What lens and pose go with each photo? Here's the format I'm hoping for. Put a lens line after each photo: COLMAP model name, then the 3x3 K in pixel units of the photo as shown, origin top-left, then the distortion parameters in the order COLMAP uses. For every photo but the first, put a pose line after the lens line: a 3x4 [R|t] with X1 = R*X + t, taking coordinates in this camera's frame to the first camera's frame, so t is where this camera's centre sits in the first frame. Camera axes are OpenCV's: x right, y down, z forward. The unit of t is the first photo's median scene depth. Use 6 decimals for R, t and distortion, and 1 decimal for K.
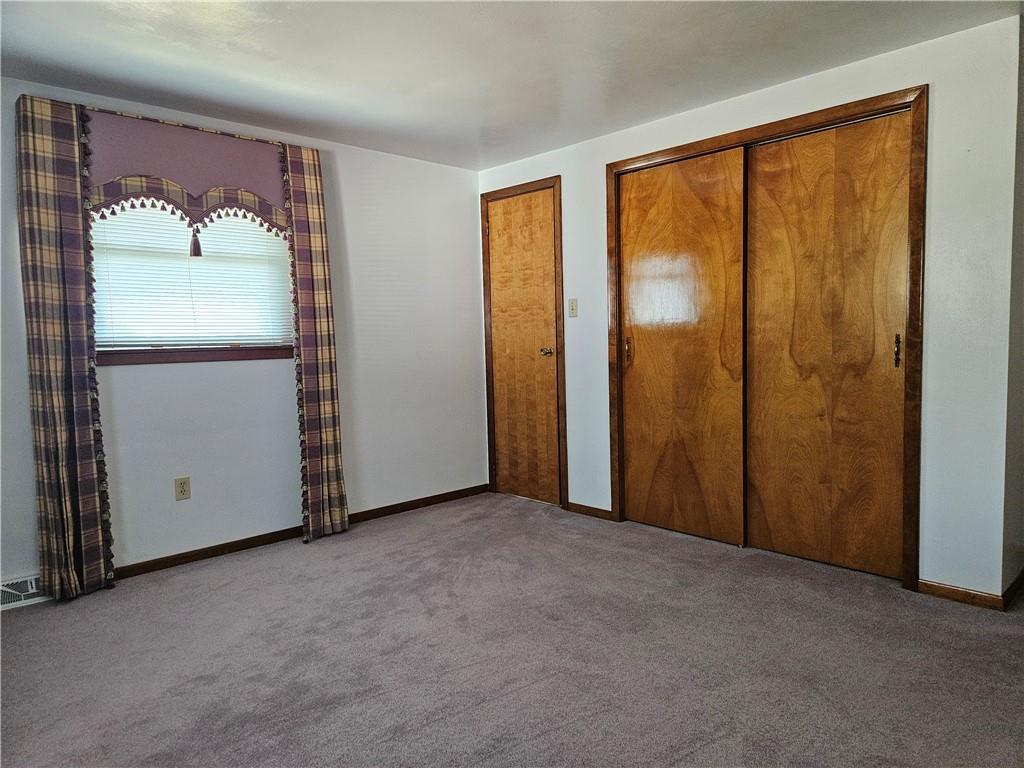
lens RADIAL K [[678.3, 0, 513.3], [0, 678.3, 383.1], [0, 0, 1]] dist [0.065489, -0.057002]
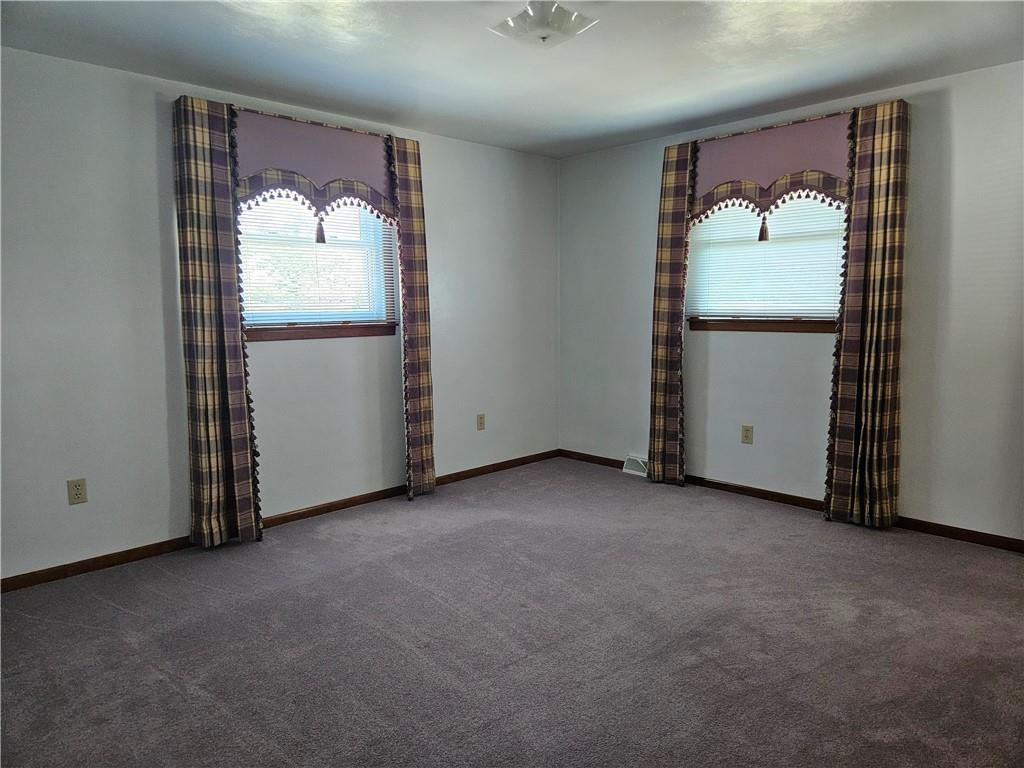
lens RADIAL K [[678.3, 0, 511.7], [0, 678.3, 386.7], [0, 0, 1]] dist [0.065489, -0.057002]
pose [[0.013012, 0.145766, -0.989233, 0.686538], [-0.060171, 0.987639, 0.144740, -0.079119], [0.998103, 0.057640, 0.021622, 0.538872]]
